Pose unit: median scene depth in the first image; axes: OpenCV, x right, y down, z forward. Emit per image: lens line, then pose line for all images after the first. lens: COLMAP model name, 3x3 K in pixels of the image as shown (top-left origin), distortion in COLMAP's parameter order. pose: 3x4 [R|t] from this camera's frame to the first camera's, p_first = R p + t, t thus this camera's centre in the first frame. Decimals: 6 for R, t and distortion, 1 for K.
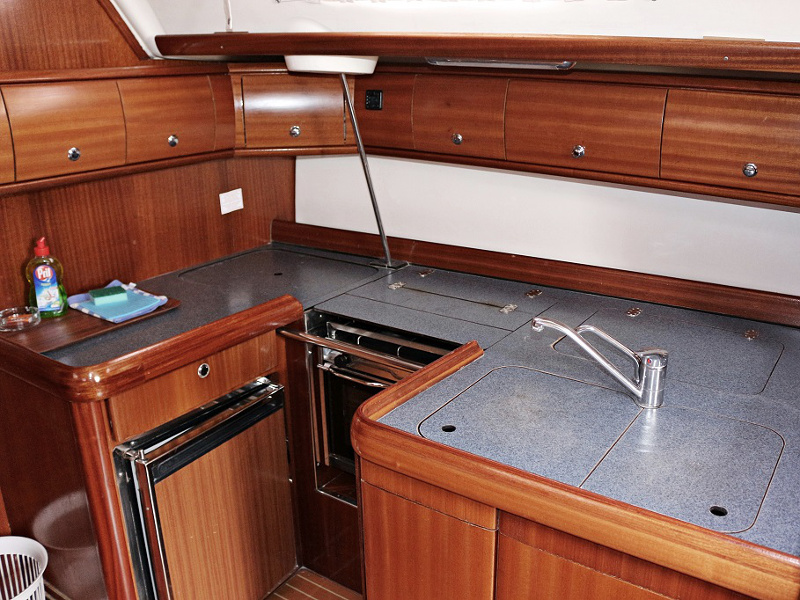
lens RADIAL K [[723.4, 0, 400.0], [0, 723.4, 300.0], [0, 0, 1]] dist [-0.101885, 0.001089]
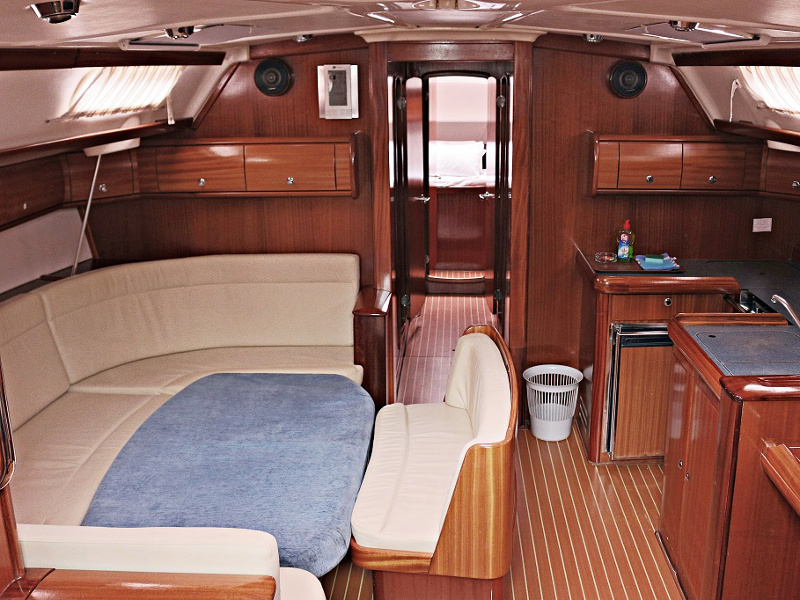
lens RADIAL K [[723.4, 0, 400.0], [0, 723.4, 300.0], [0, 0, 1]] dist [-0.101885, 0.001089]
pose [[0.517764, 0.247193, -0.819034, 0.804027], [-0.269296, 0.955773, 0.118223, 0.056485], [0.812035, 0.159351, 0.561433, -0.549490]]
